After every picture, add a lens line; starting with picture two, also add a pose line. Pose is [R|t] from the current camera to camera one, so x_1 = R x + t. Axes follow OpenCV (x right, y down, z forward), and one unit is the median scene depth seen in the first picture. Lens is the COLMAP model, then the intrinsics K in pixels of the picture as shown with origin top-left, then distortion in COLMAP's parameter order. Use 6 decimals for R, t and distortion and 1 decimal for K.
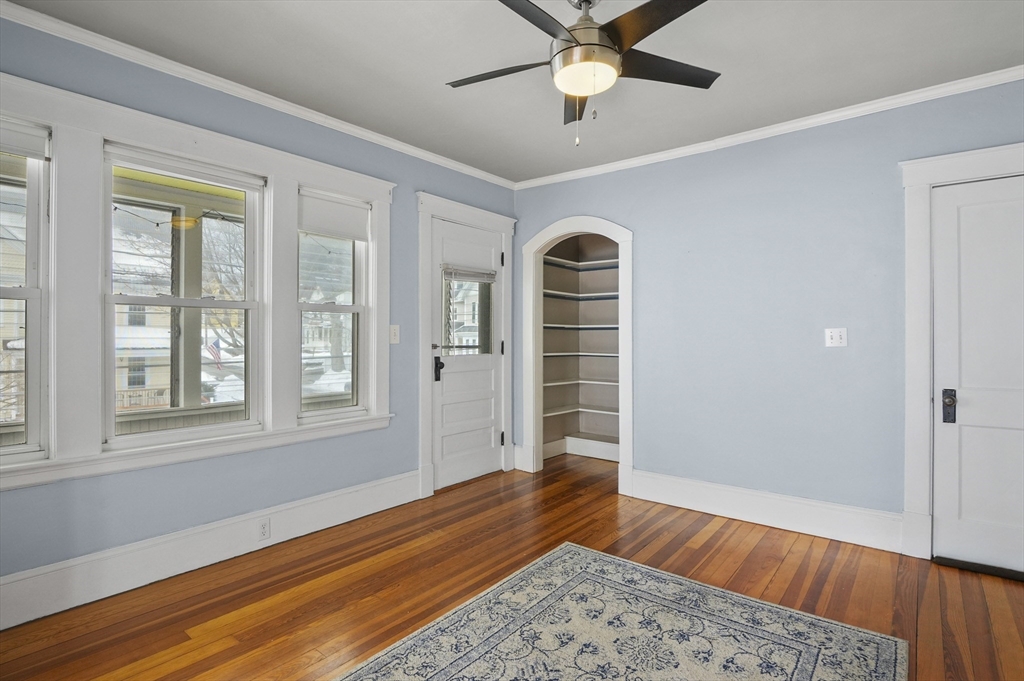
lens RADIAL K [[522.3, 0, 509.5], [0, 522.3, 334.4], [0, 0, 1]] dist [-0.017136, -0.000321]
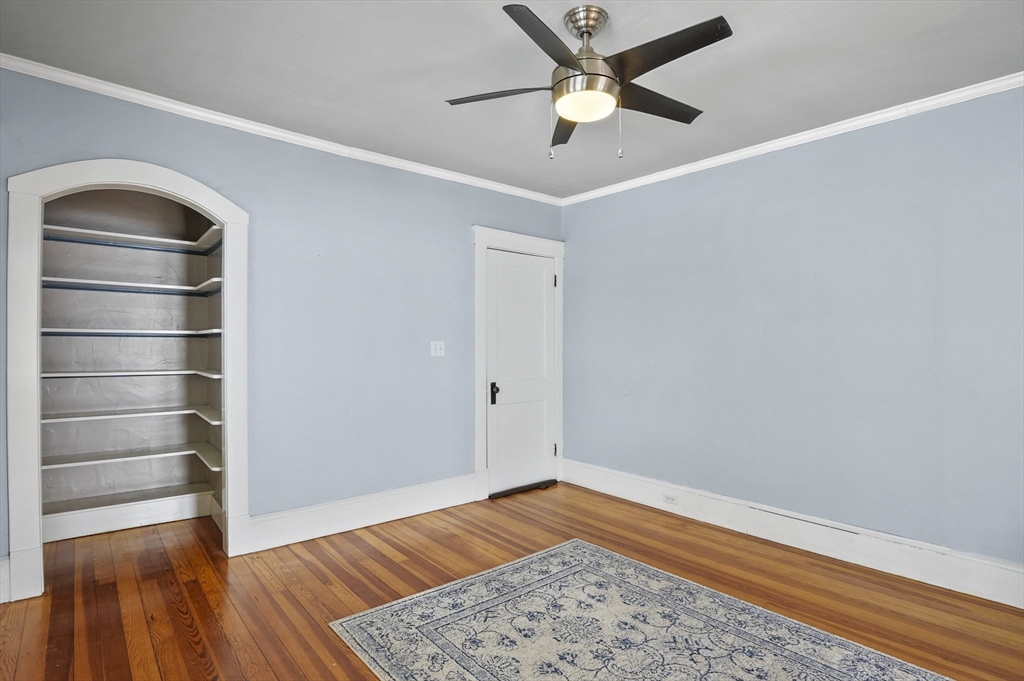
lens RADIAL K [[509.6, 0, 504.7], [0, 509.6, 338.9], [0, 0, 1]] dist [-0.015928, 0.000305]
pose [[0.189730, 0.009899, 0.981786, -0.594861], [-0.010043, 0.999916, -0.008141, -0.010265], [-0.981785, -0.008315, 0.189813, 0.649503]]
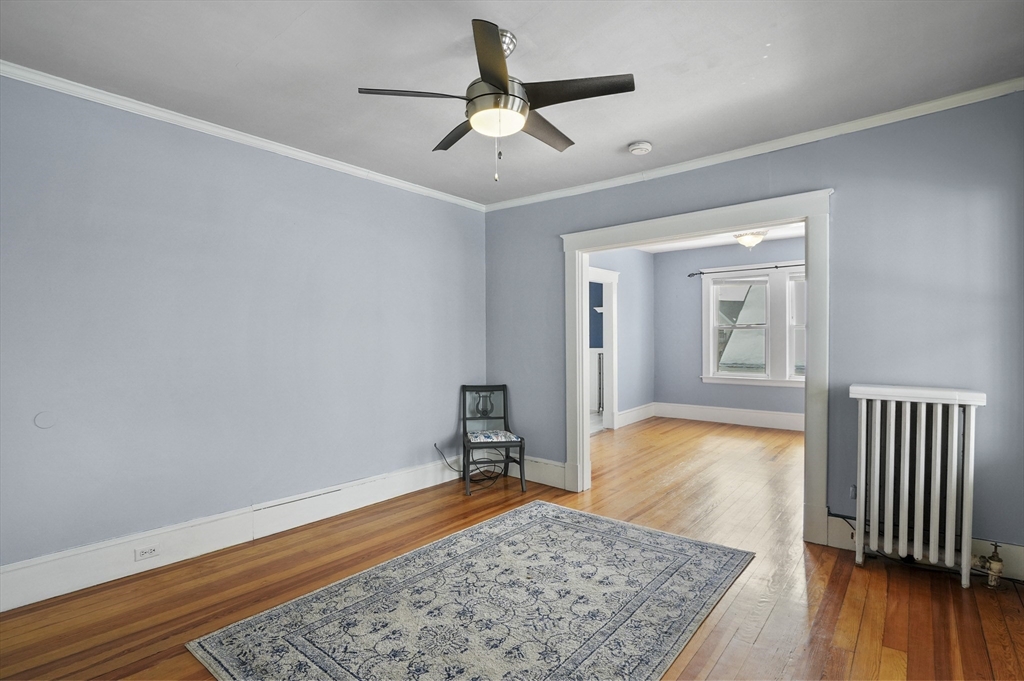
lens RADIAL K [[509.6, 0, 504.7], [0, 509.6, 338.9], [0, 0, 1]] dist [-0.015928, 0.000305]
pose [[-0.999763, 0.004079, 0.021368, 0.073308], [0.003910, 0.999961, -0.007955, -0.007640], [-0.021400, -0.007870, -0.999740, 1.416757]]
